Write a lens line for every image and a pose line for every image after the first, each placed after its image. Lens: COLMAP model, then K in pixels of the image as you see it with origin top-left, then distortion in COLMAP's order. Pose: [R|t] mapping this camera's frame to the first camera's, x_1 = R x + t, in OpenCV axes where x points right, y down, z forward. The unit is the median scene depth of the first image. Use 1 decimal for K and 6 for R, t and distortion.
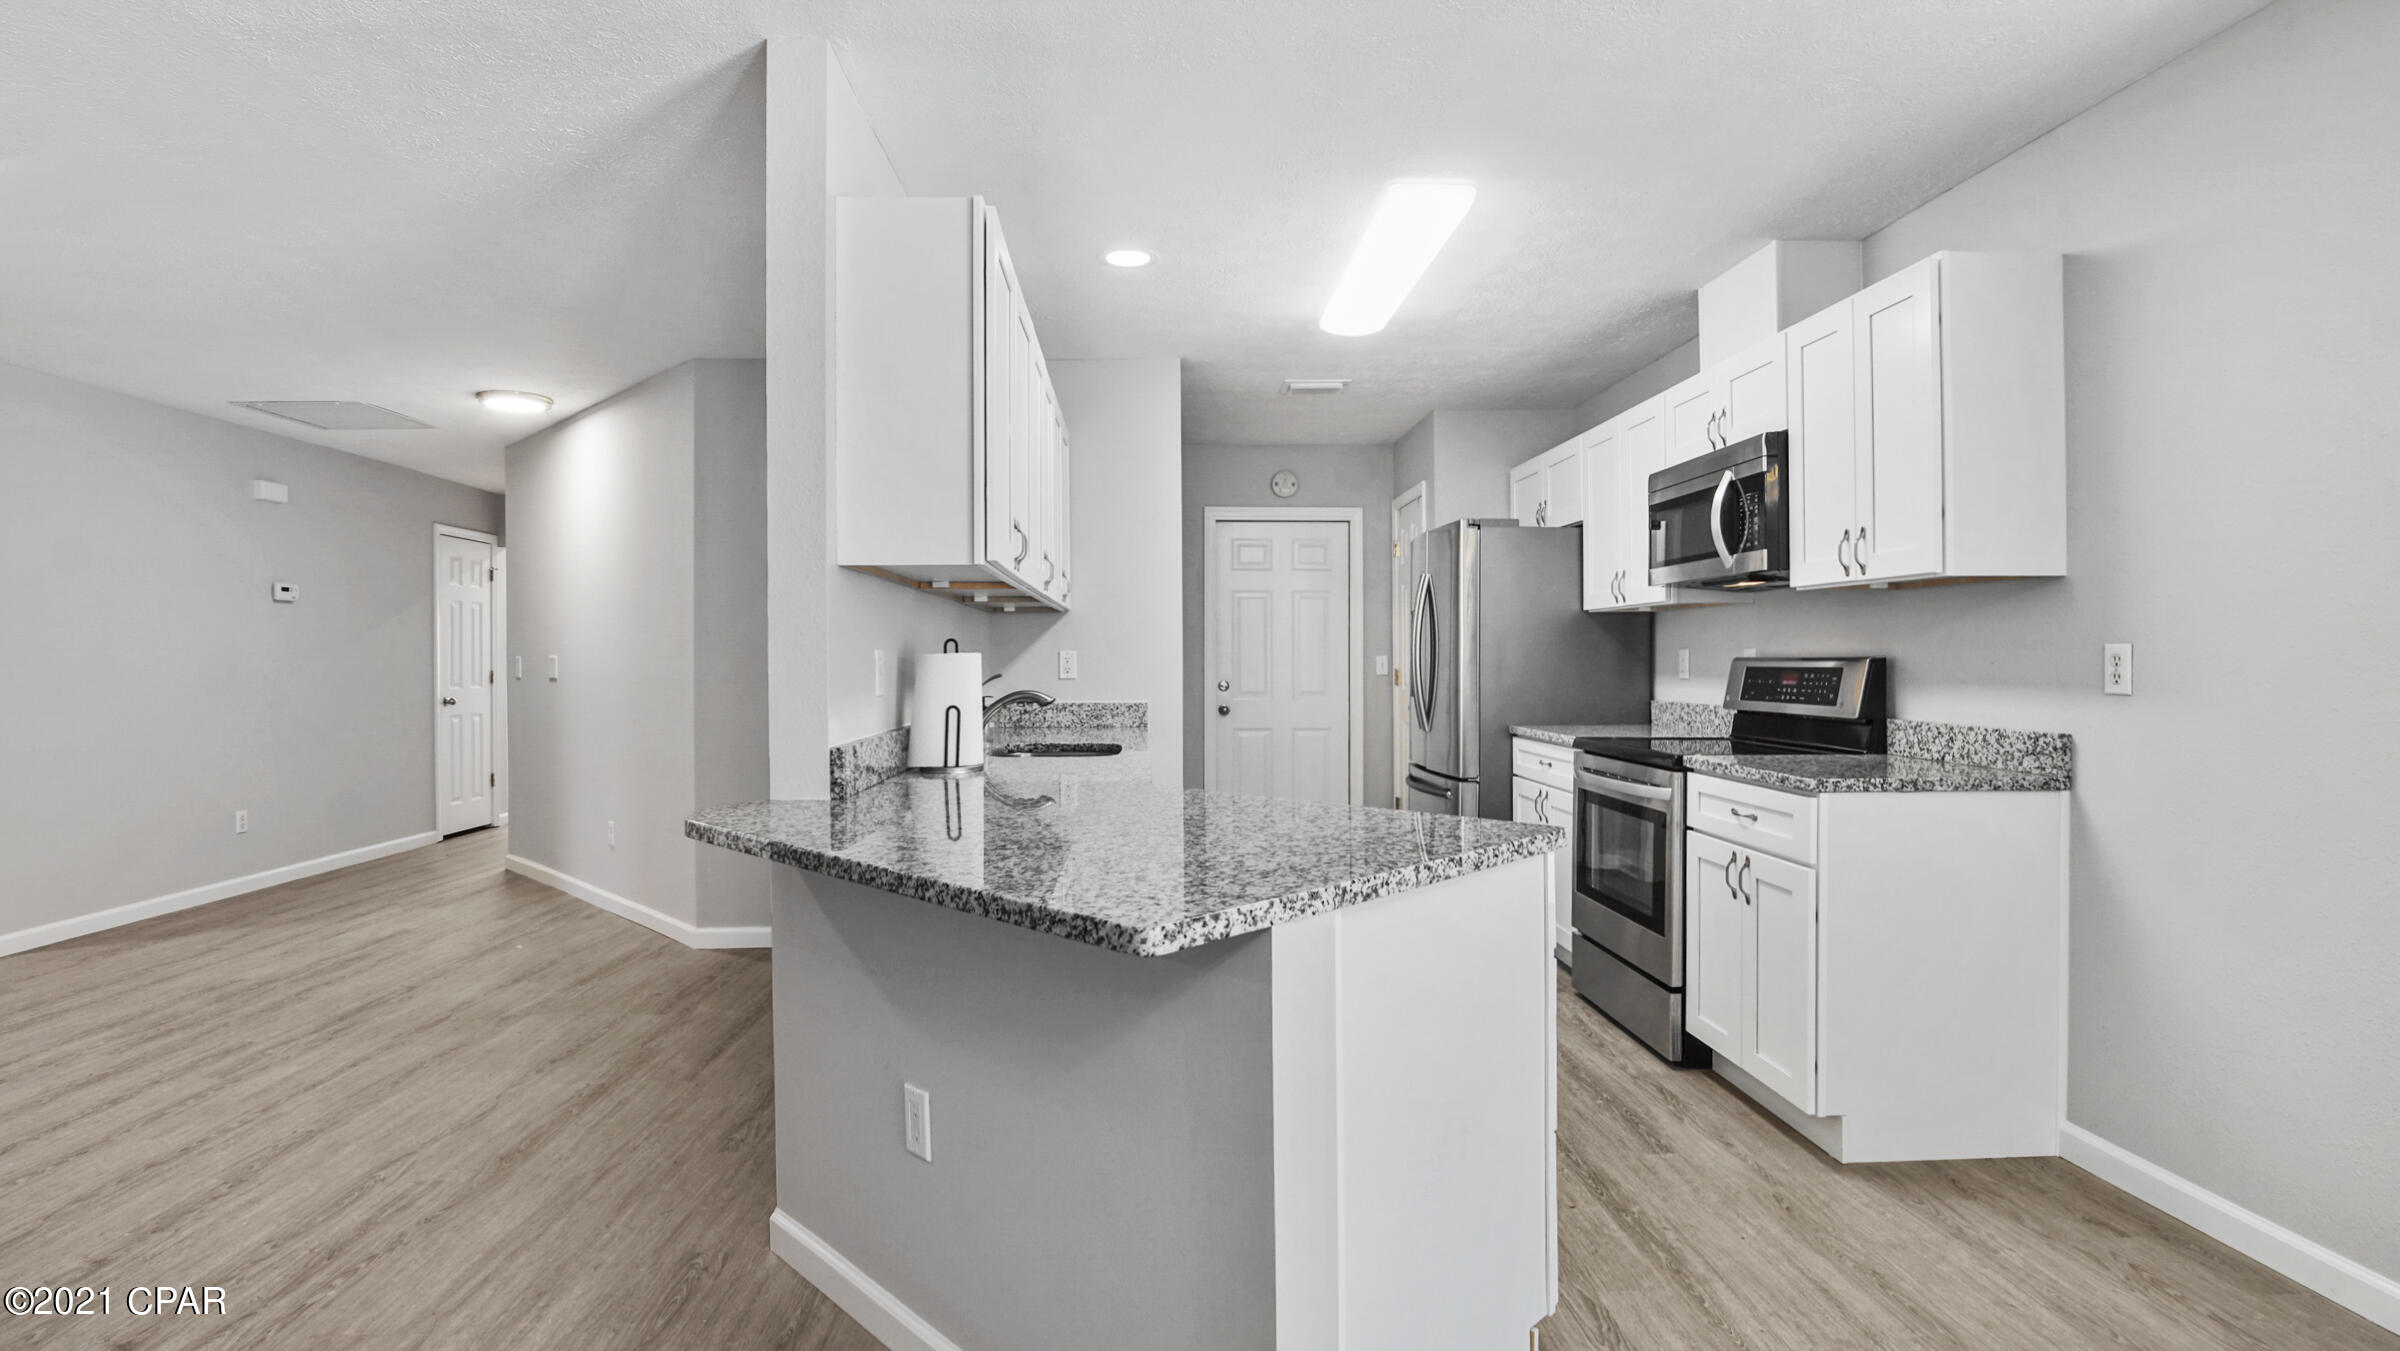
lens RADIAL K [[1127.2, 0, 1196.6], [0, 1127.2, 686.2], [0, 0, 1]] dist [-0.028445, 0.000373]
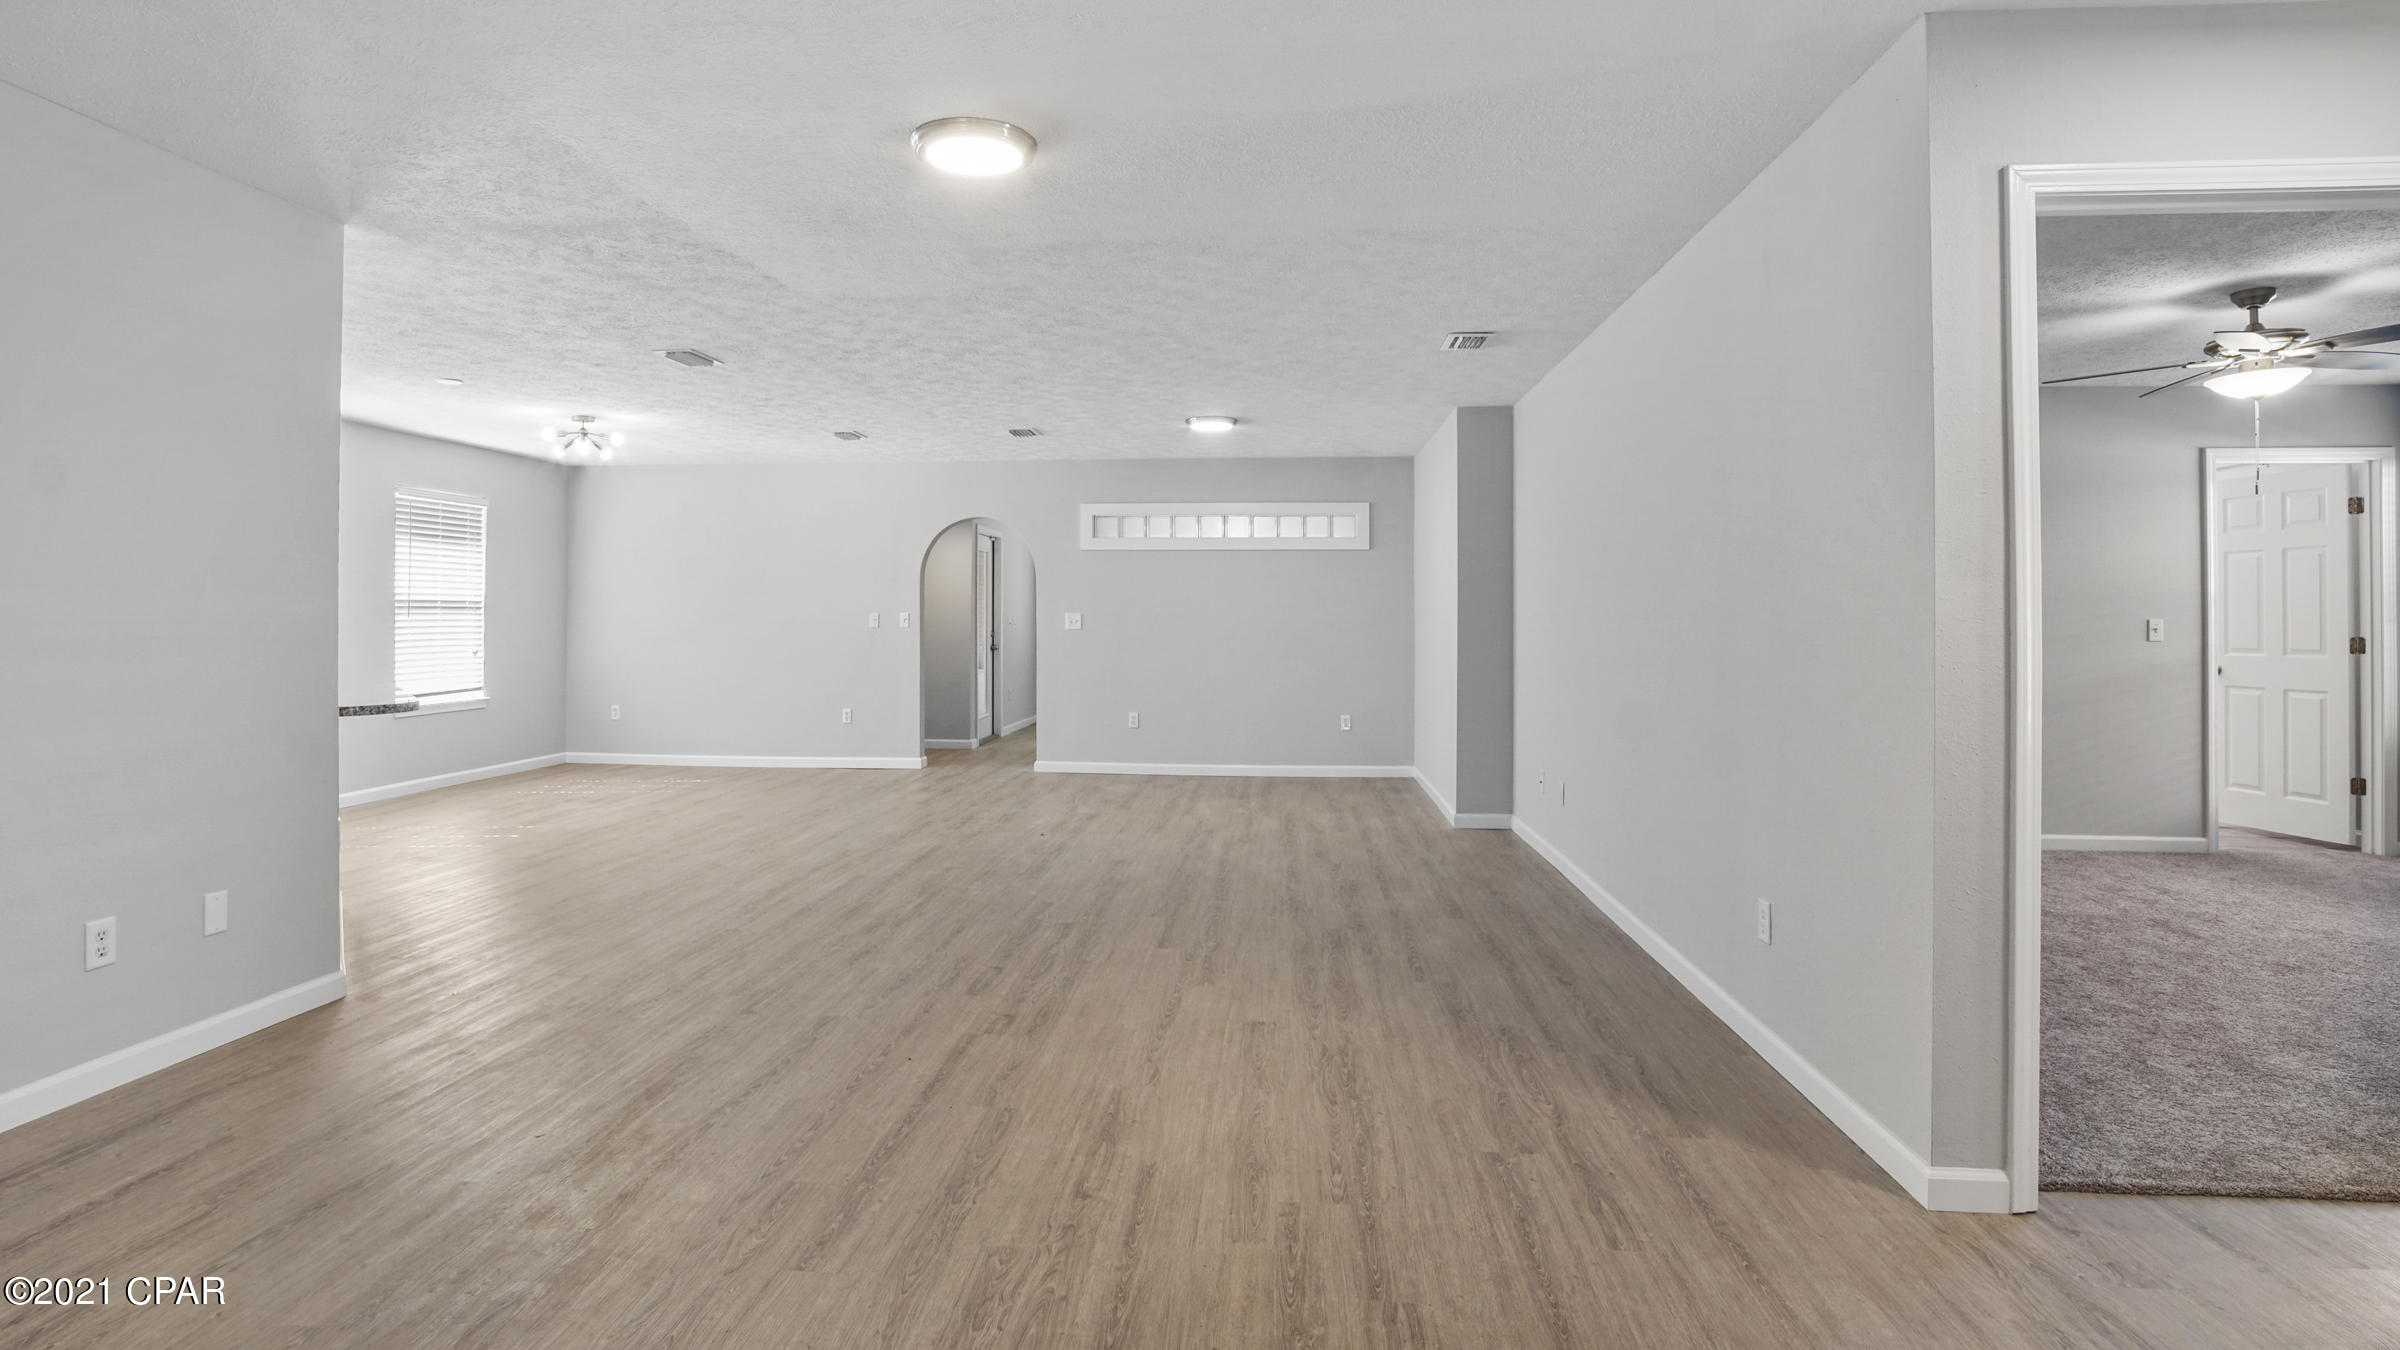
lens RADIAL K [[1136.5, 0, 1178.5], [0, 1136.5, 579.8], [0, 0, 1]] dist [-0.024879, 0.000057]
pose [[-0.991992, 0.007110, 0.126099, -1.185059], [0.005562, 0.999905, -0.012617, -0.034110], [-0.126176, -0.011815, -0.991937, 1.637263]]
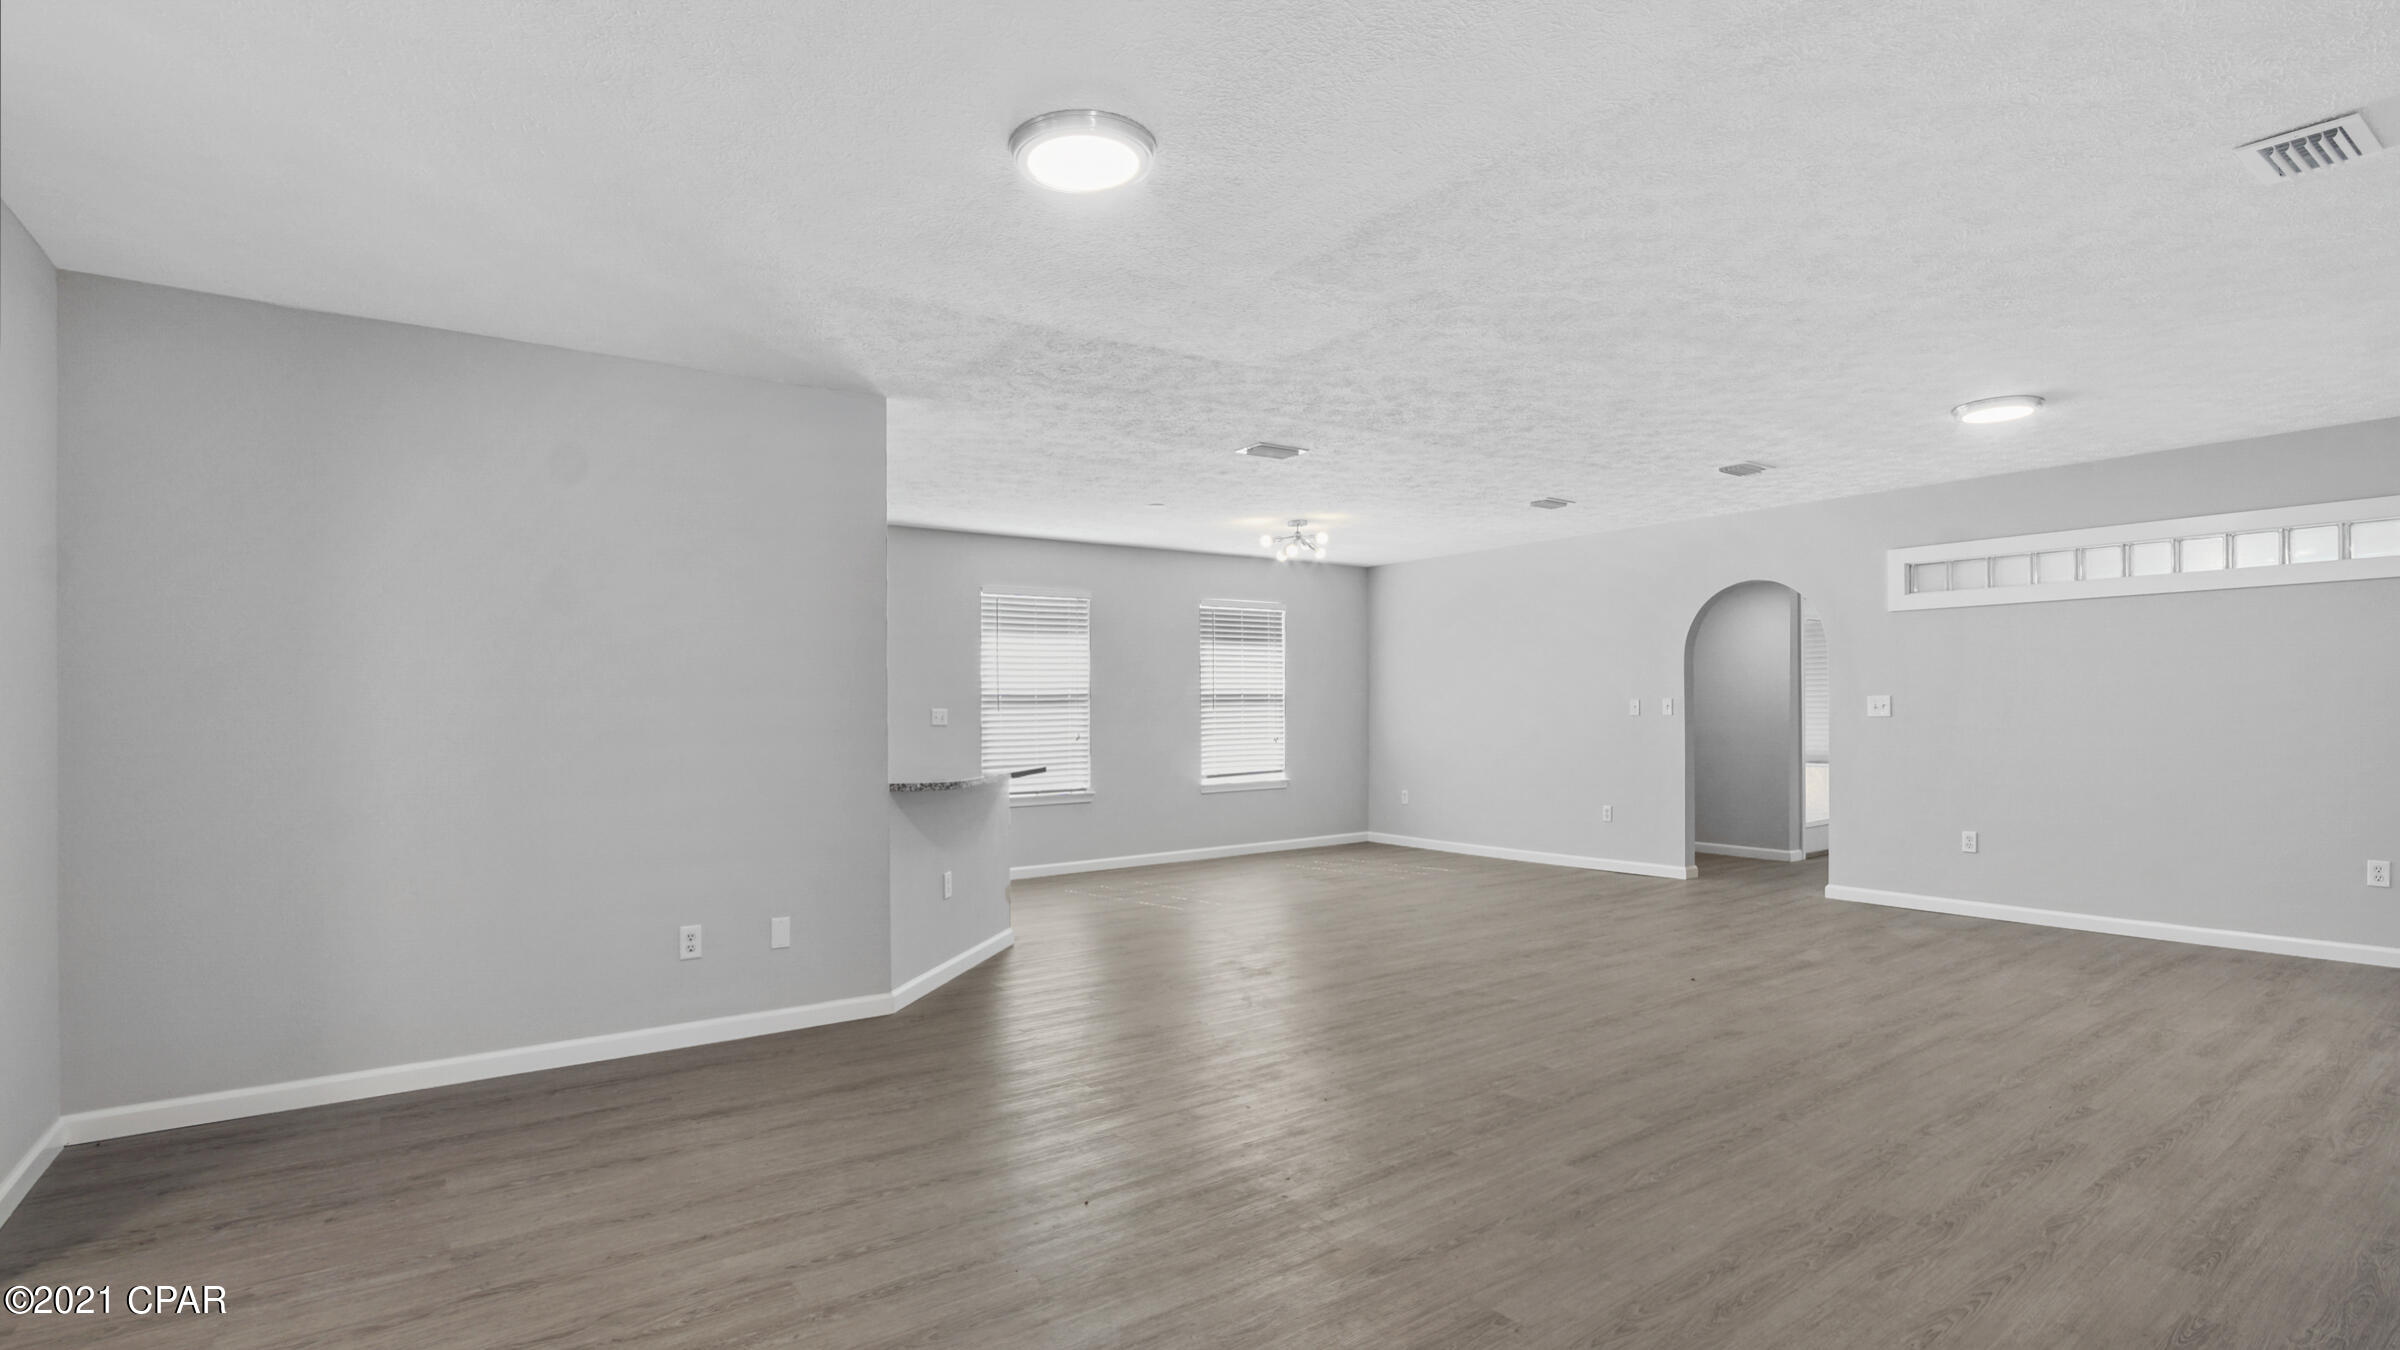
lens RADIAL K [[1127.2, 0, 1196.6], [0, 1127.2, 685.7], [0, 0, 1]] dist [-0.028445, 0.000373]
pose [[-0.560207, 0.027140, 0.827908, -1.579919], [0.030222, 0.999467, -0.012315, -0.019260], [-0.827801, 0.018122, -0.560729, 1.125709]]
